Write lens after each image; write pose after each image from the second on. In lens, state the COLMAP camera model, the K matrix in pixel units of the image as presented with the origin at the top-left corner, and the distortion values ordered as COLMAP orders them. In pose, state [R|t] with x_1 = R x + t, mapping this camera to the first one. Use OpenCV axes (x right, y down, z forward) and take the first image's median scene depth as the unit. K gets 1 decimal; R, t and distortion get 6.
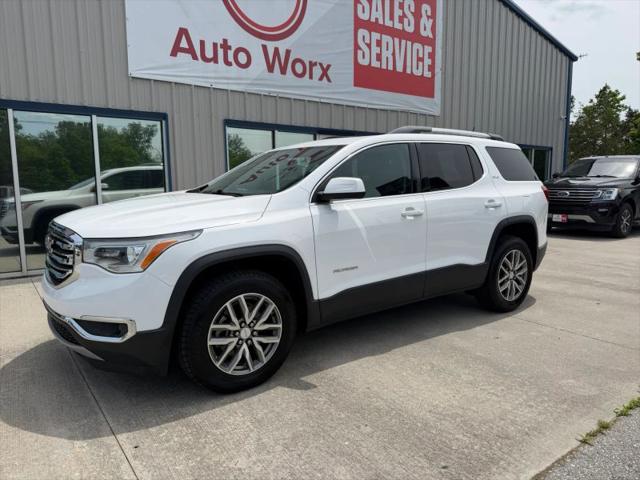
lens RADIAL K [[451.1, 0, 318.6], [0, 451.1, 241.6], [0, 0, 1]] dist [0.028254, -0.039324]
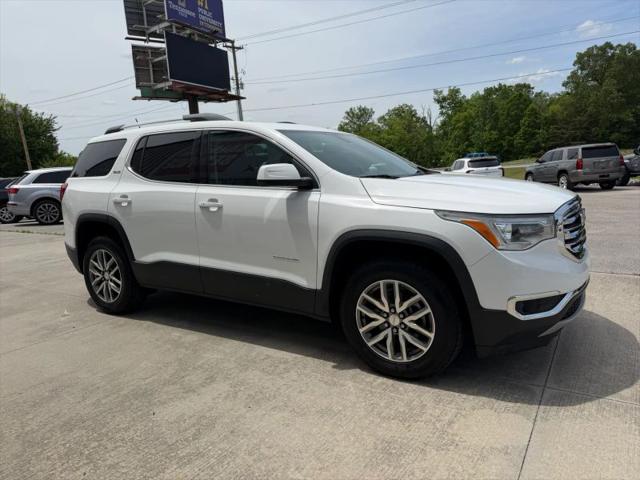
lens RADIAL K [[459.1, 0, 322.2], [0, 459.1, 243.9], [0, 0, 1]] dist [0.007249, -0.008791]
pose [[-0.370102, -0.138220, 0.918651, -0.899749], [0.167191, 0.962813, 0.212221, -0.171073], [-0.913823, 0.232133, -0.333230, 1.279439]]
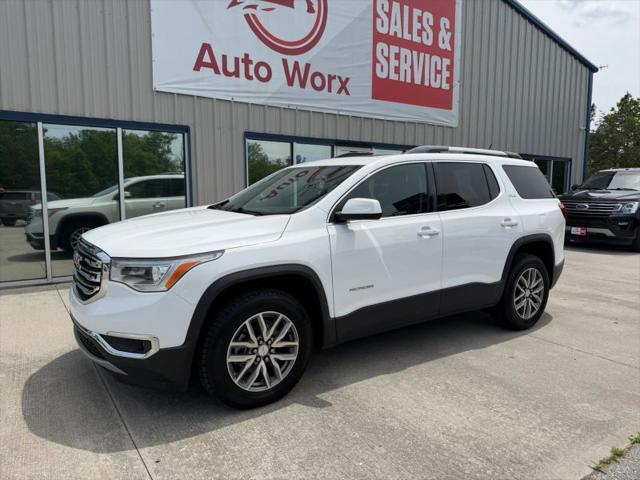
lens RADIAL K [[449.8, 0, 320.0], [0, 449.8, 240.0], [0, 0, 1]] dist [0.027741, -0.036759]
pose [[0.999373, 0.013908, -0.032549, -0.002109], [-0.014394, 0.999788, -0.014754, -0.022860], [0.032337, 0.015213, 0.999361, -0.015554]]
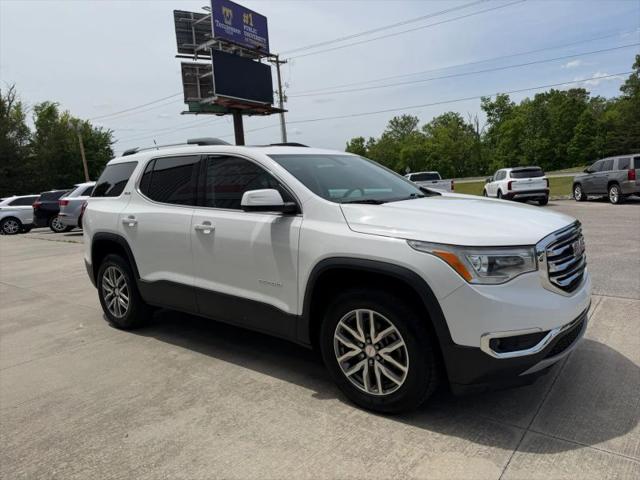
lens RADIAL K [[460.1, 0, 317.6], [0, 460.1, 237.2], [0, 0, 1]] dist [0.000442, -0.003638]
pose [[-0.268555, -0.110855, 0.956864, -0.925264], [0.176069, 0.970972, 0.161905, -0.179924], [-0.947036, 0.211955, -0.241241, 1.183658]]
